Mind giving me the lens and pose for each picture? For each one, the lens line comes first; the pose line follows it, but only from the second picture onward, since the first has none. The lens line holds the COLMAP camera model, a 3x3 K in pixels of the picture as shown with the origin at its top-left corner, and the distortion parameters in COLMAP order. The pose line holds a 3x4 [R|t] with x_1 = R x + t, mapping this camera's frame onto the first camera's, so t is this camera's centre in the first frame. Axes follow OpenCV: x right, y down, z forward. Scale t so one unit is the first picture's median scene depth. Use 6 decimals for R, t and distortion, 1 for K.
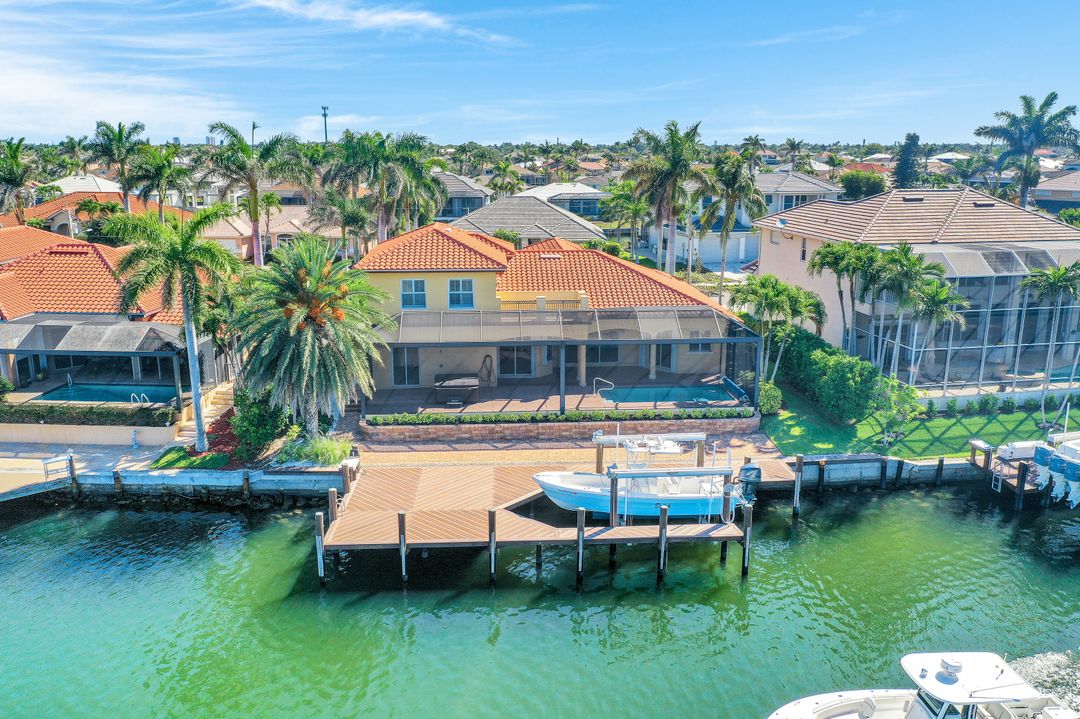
lens RADIAL K [[914.0, 0, 532.2], [0, 914.0, 264.8], [0, 0, 1]] dist [-0.016334, 0.004645]
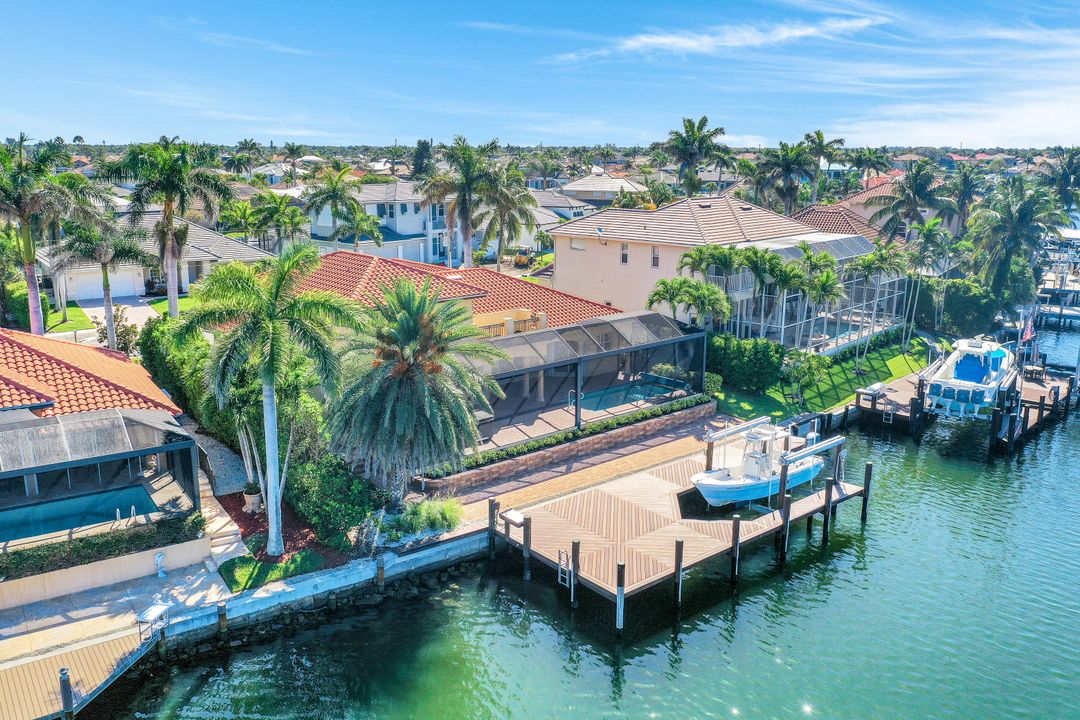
lens RADIAL K [[924.6, 0, 561.2], [0, 924.6, 265.0], [0, 0, 1]] dist [-0.015641, -0.004697]
pose [[0.783422, -0.072615, 0.617233, -0.651476], [0.075029, 0.996937, 0.022056, -0.047075], [-0.616945, 0.029032, 0.786471, 0.208031]]
